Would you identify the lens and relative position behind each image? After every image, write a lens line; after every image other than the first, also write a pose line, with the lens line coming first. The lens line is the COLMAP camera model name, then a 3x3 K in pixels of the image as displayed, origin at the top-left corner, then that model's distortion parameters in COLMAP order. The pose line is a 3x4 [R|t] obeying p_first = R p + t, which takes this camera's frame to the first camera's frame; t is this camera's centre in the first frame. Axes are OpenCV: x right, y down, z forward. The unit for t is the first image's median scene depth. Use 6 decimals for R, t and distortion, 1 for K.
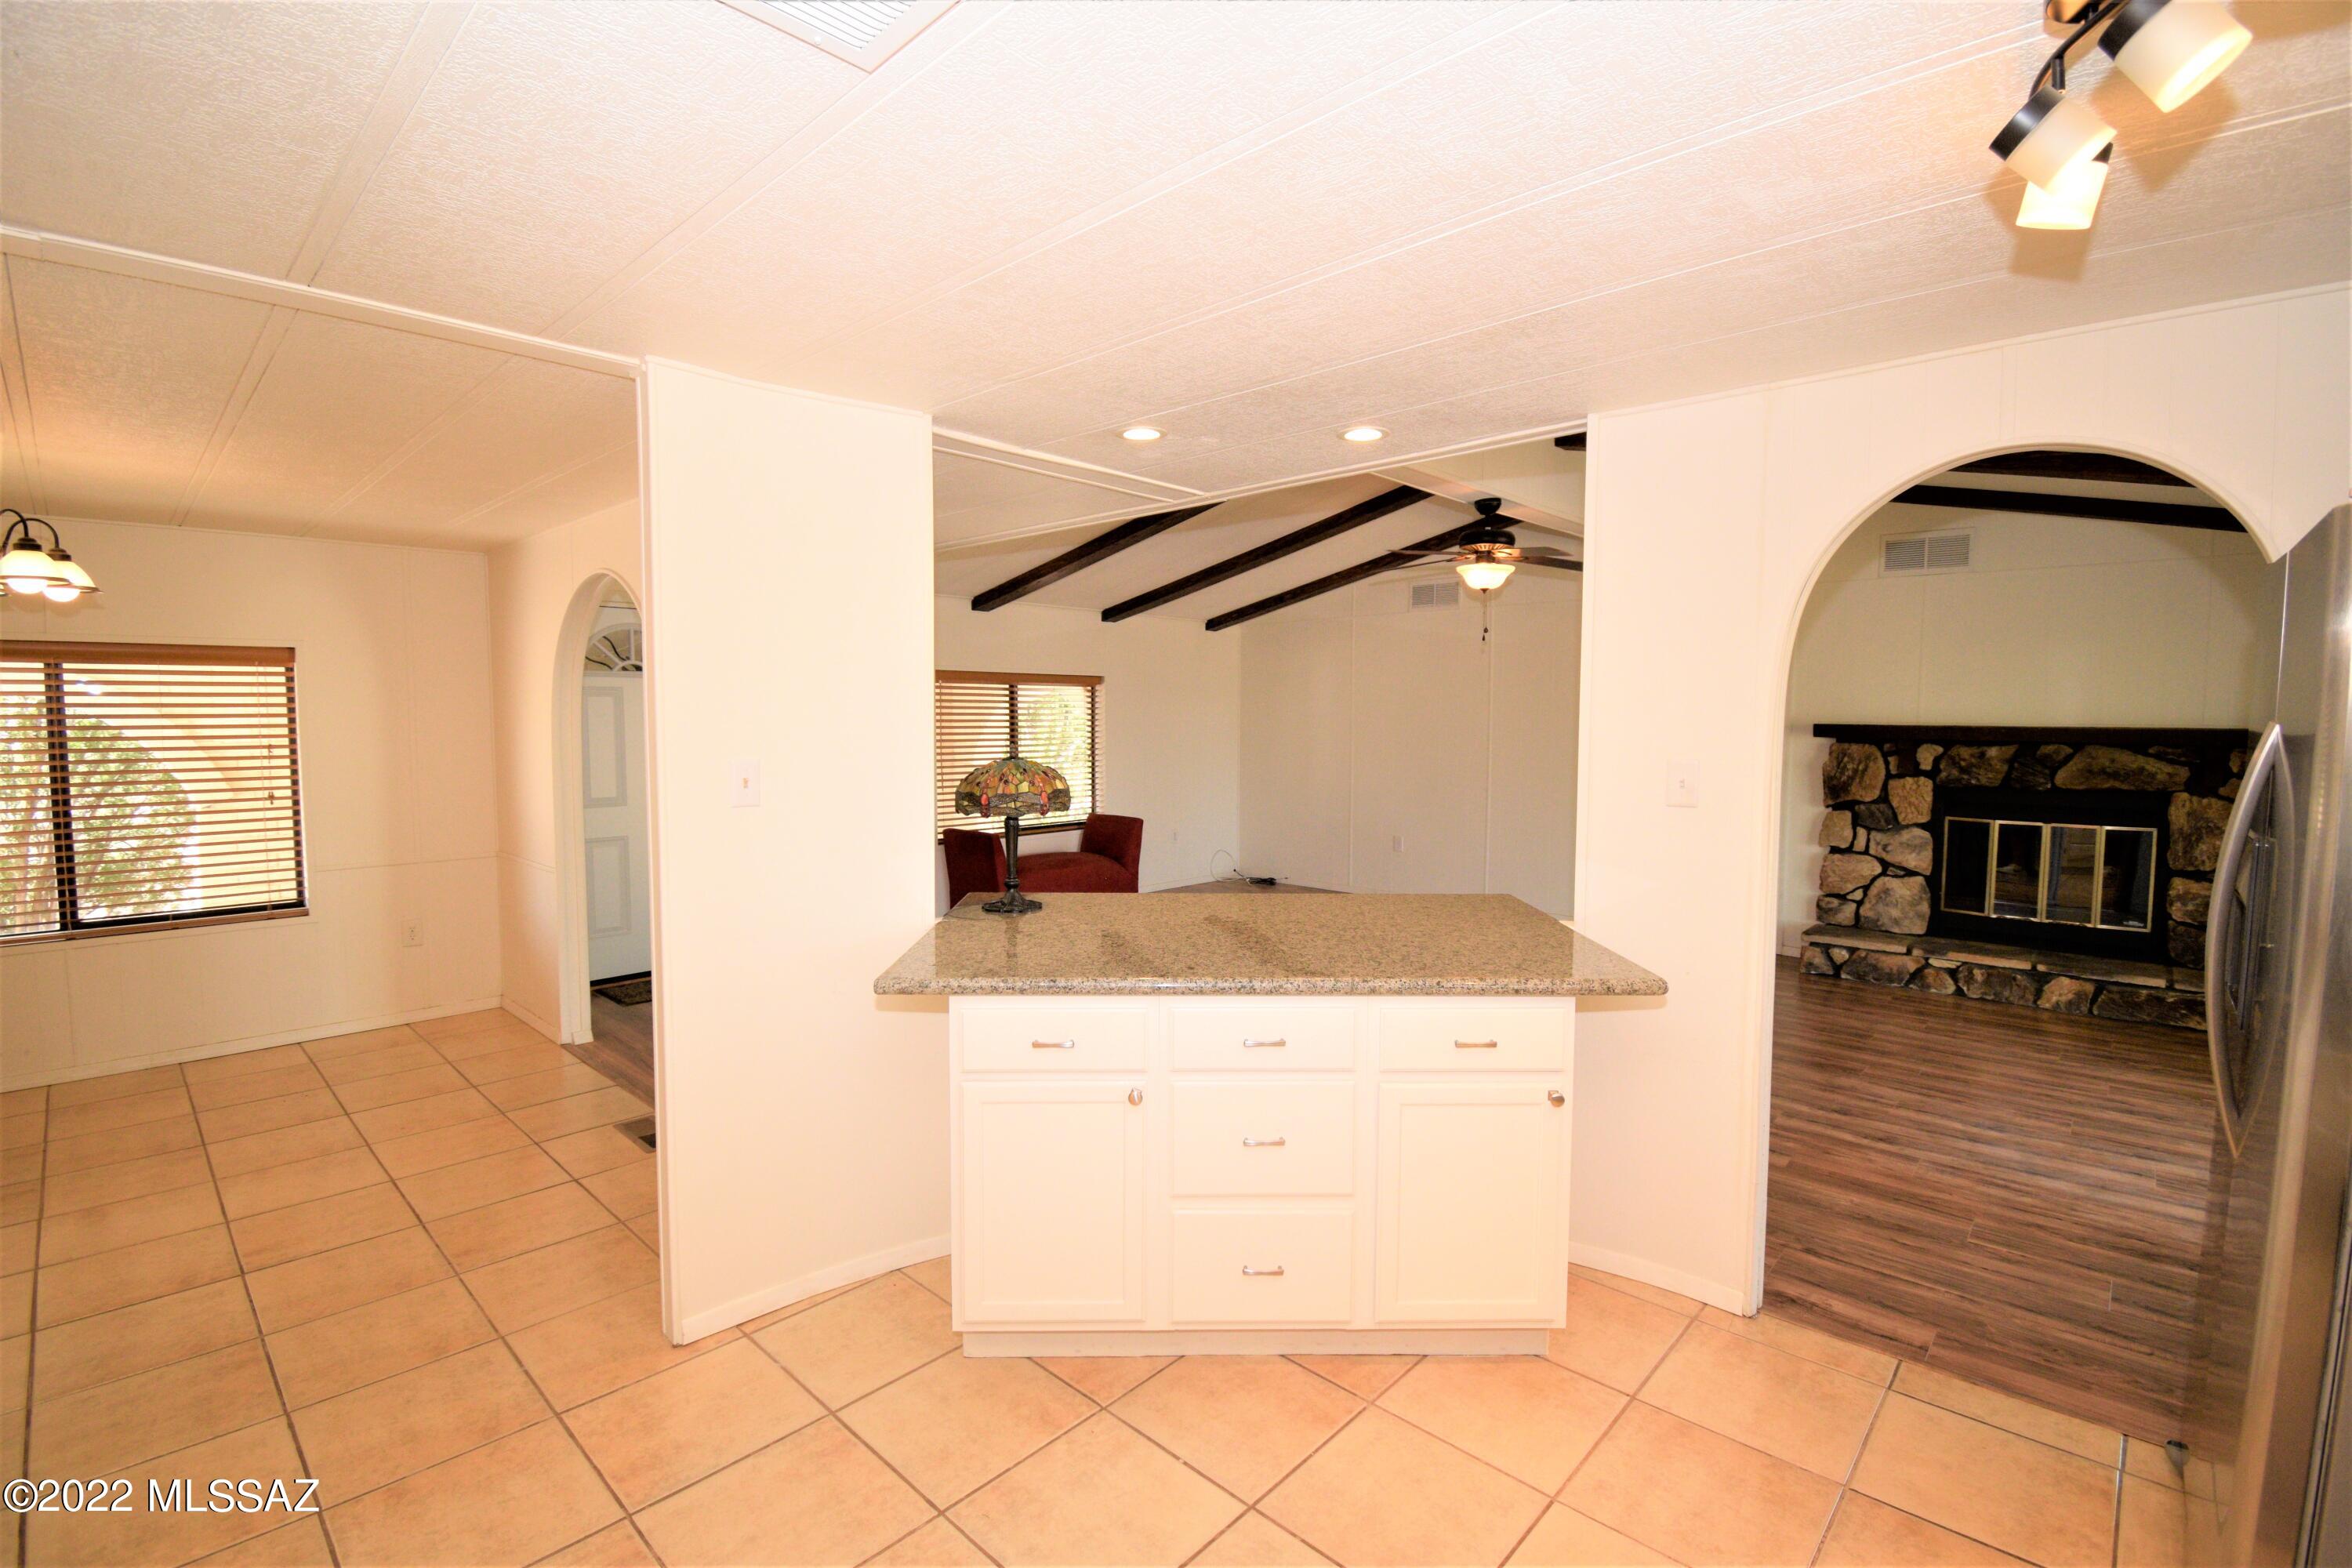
lens RADIAL K [[1041.6, 0, 1184.3], [0, 1041.6, 783.2], [0, 0, 1]] dist [0.027017, -0.032777]
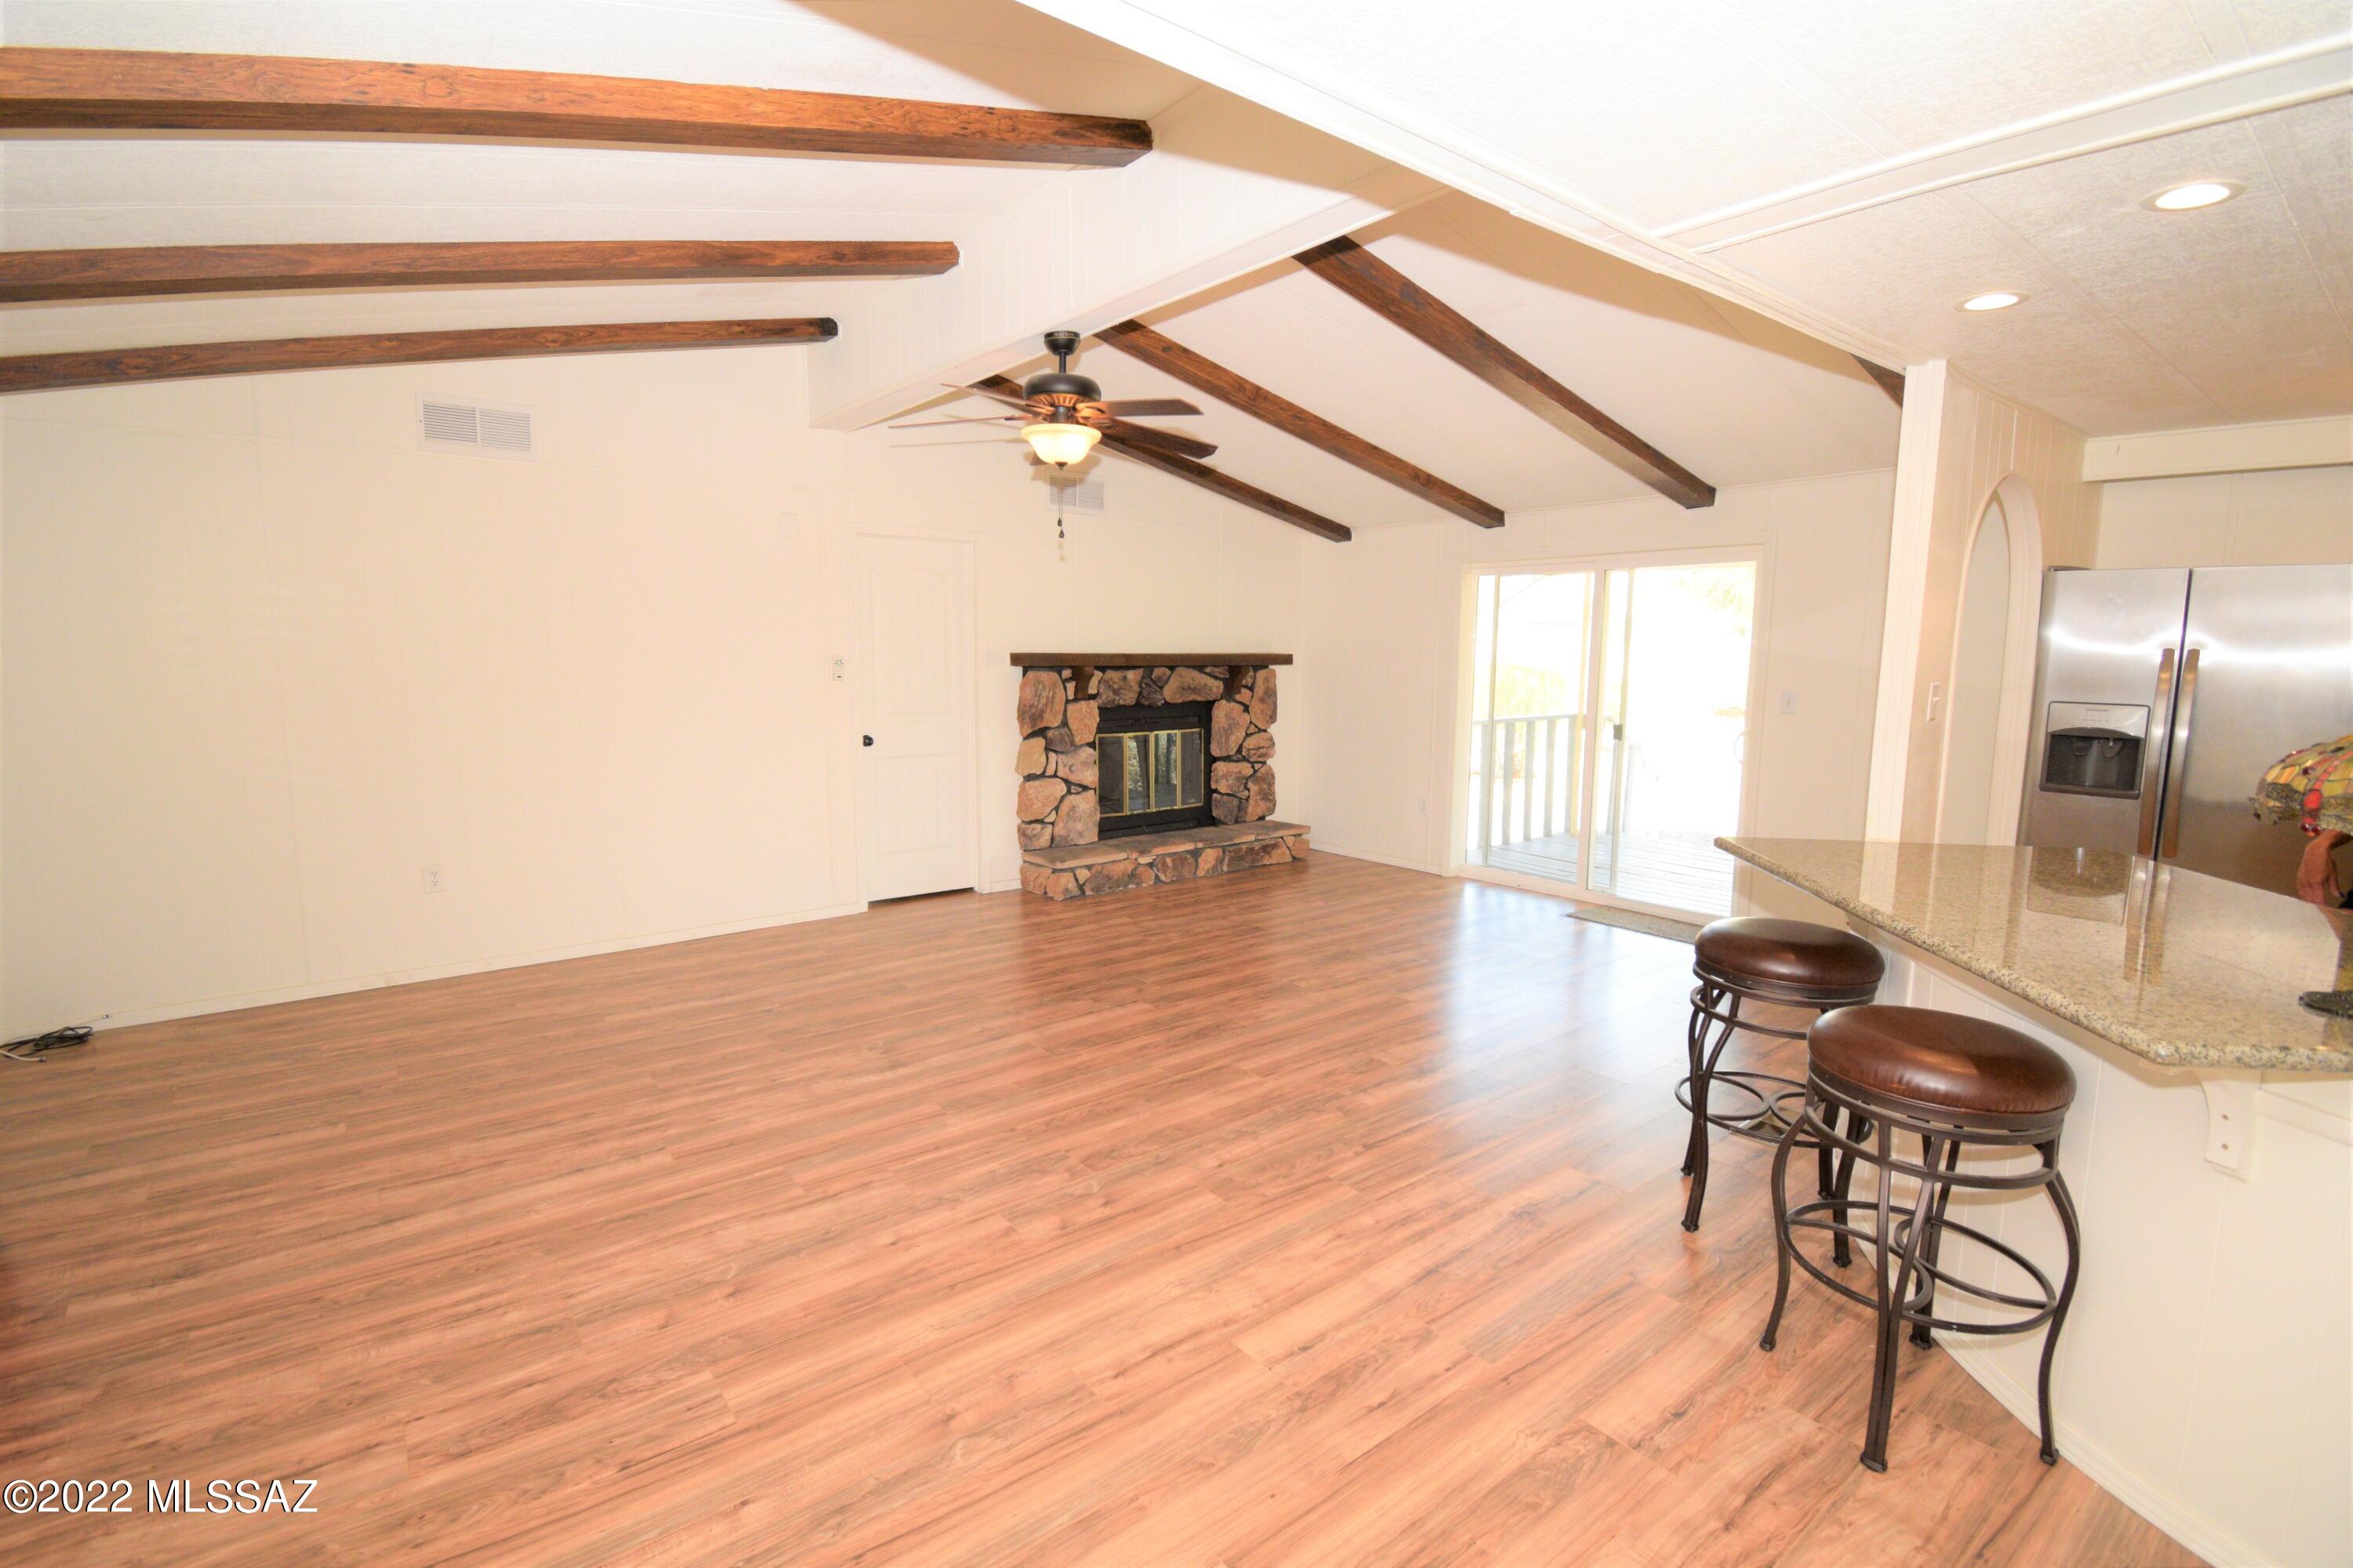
lens RADIAL K [[1060.4, 0, 1161.8], [0, 1060.4, 791.1], [0, 0, 1]] dist [0.024781, -0.032315]
pose [[0.158717, -0.135886, 0.977928, -0.395413], [0.064028, 0.989815, 0.127146, -0.049389], [-0.985246, 0.042435, 0.165801, 0.755776]]
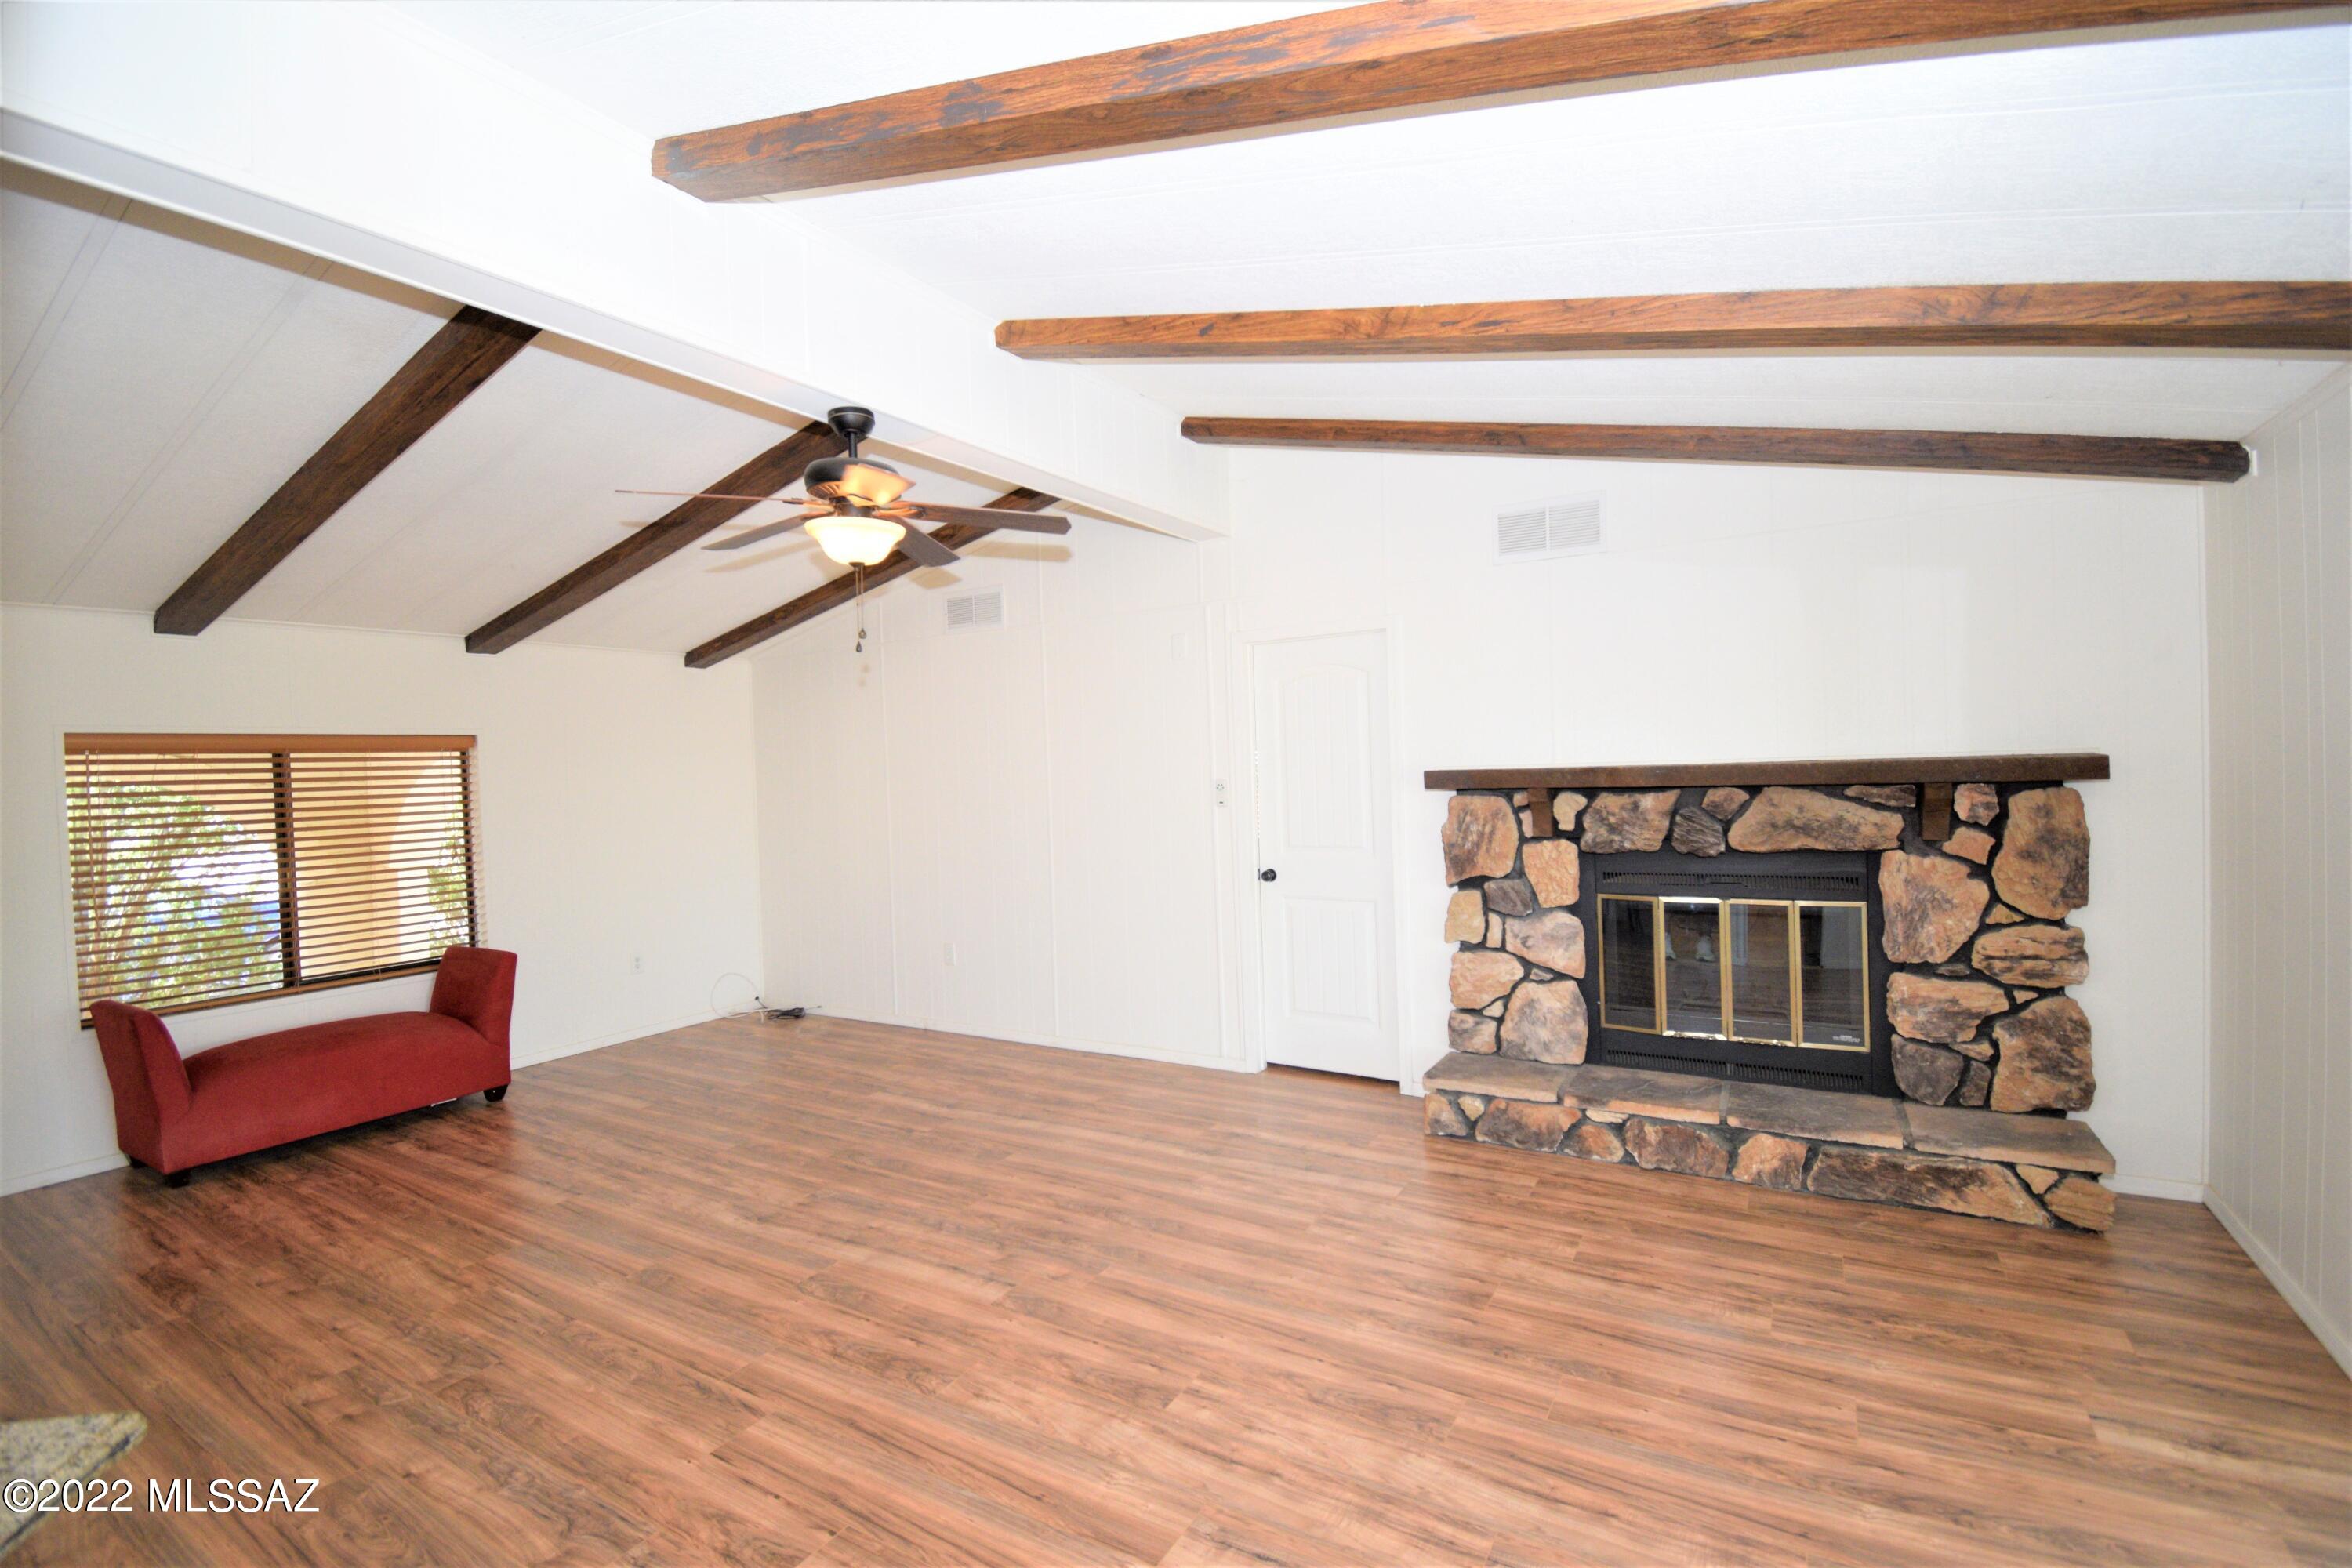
lens RADIAL K [[1041.6, 0, 1184.3], [0, 1041.6, 783.2], [0, 0, 1]] dist [0.027017, -0.032777]
pose [[0.976986, -0.039694, 0.209577, 0.312271], [0.051050, 0.997491, -0.049052, -0.023068], [-0.207104, 0.058622, 0.976561, 0.366159]]
